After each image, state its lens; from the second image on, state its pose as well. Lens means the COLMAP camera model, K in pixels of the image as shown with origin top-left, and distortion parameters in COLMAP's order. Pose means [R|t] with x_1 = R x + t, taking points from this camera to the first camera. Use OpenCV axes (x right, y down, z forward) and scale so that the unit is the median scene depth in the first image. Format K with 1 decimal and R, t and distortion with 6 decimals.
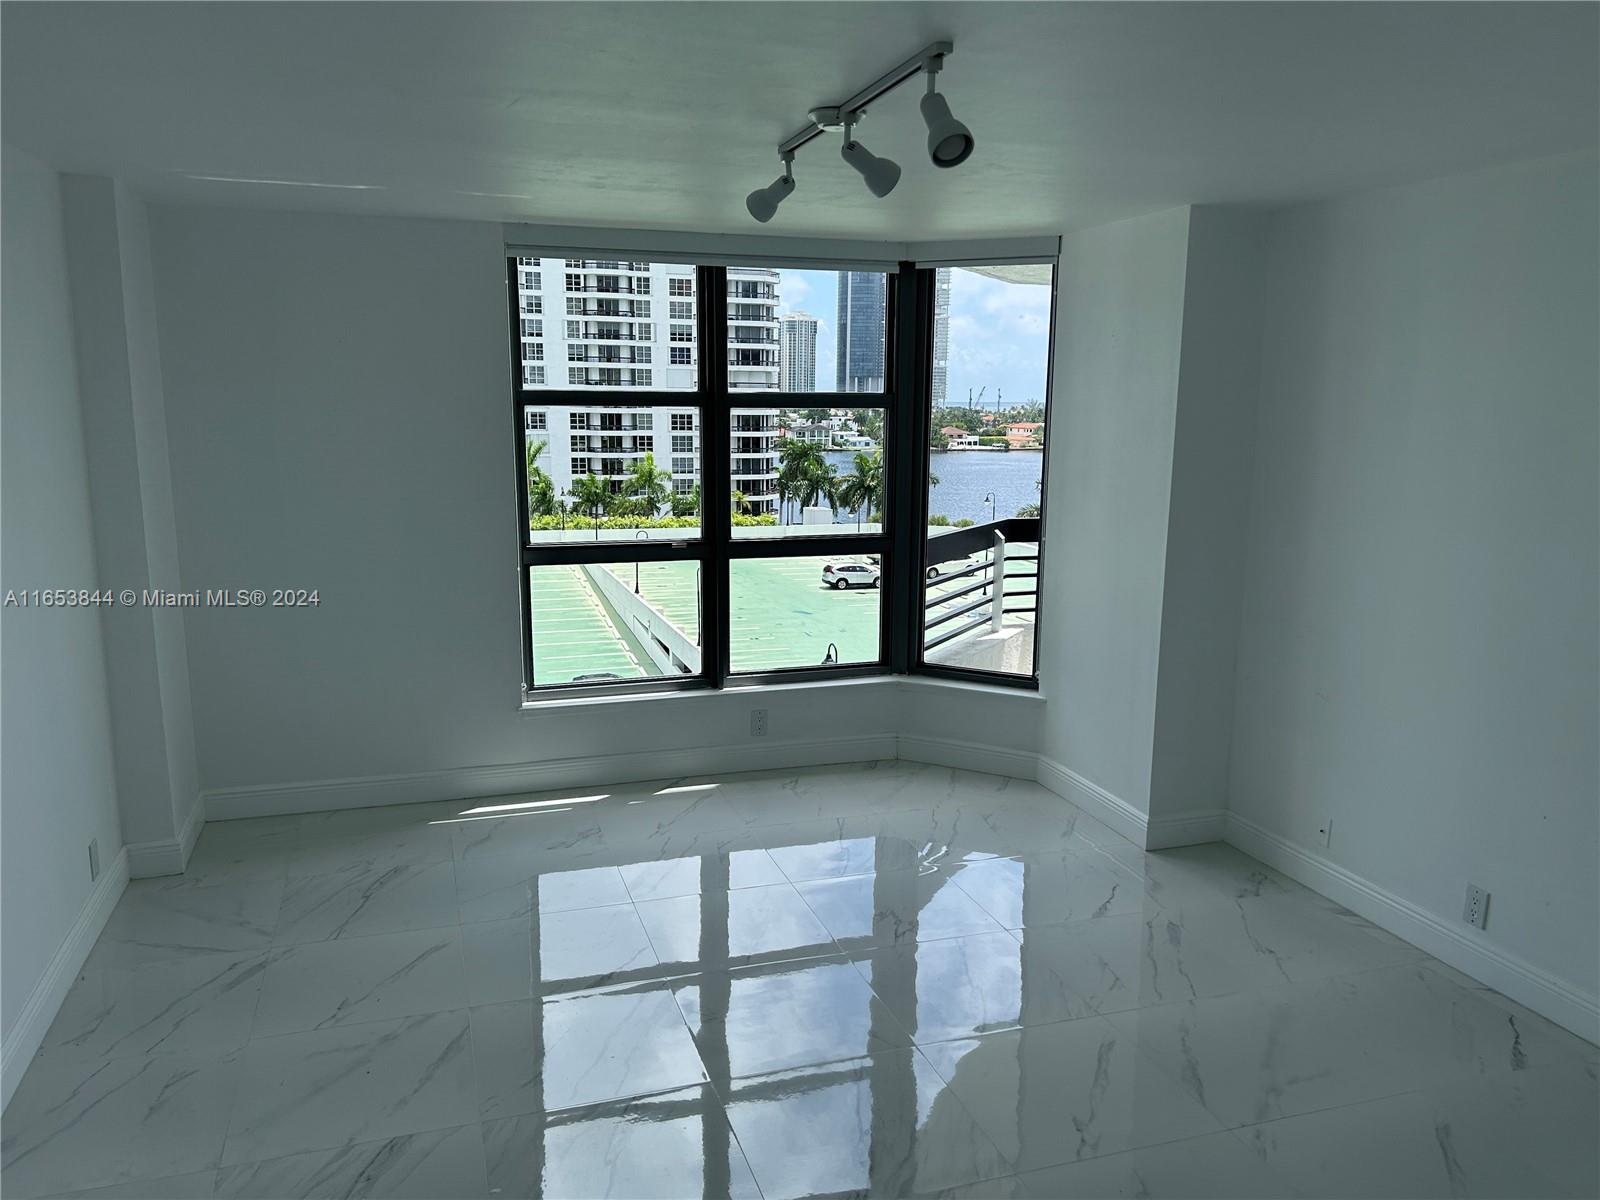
lens RADIAL K [[1204.7, 0, 752.8], [0, 1204.7, 617.0], [0, 0, 1]] dist [0.054003, -0.053774]
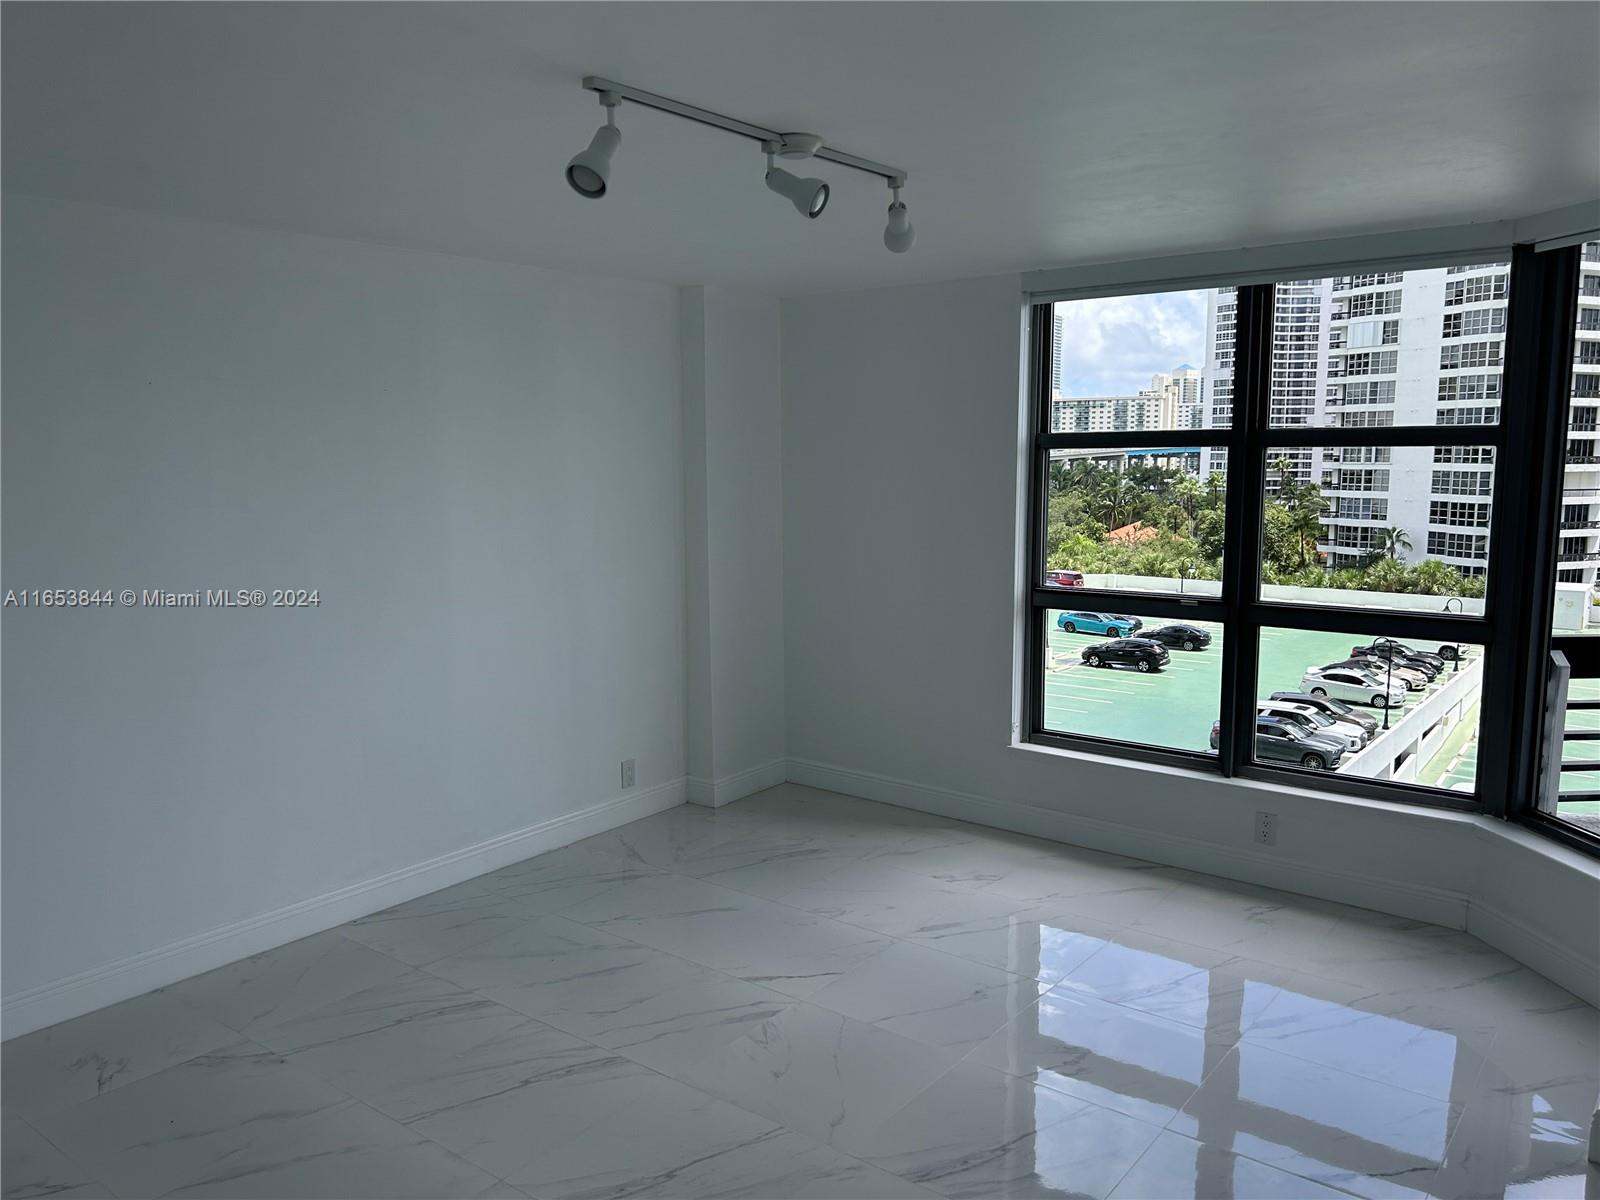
lens RADIAL K [[1204.7, 0, 802.5], [0, 1204.7, 615.2], [0, 0, 1]] dist [0.054003, -0.053774]
pose [[0.579557, 0.111557, -0.807260, 0.487806], [-0.144792, 0.988921, 0.032710, -0.037751], [0.801965, 0.097928, 0.589289, 0.251347]]
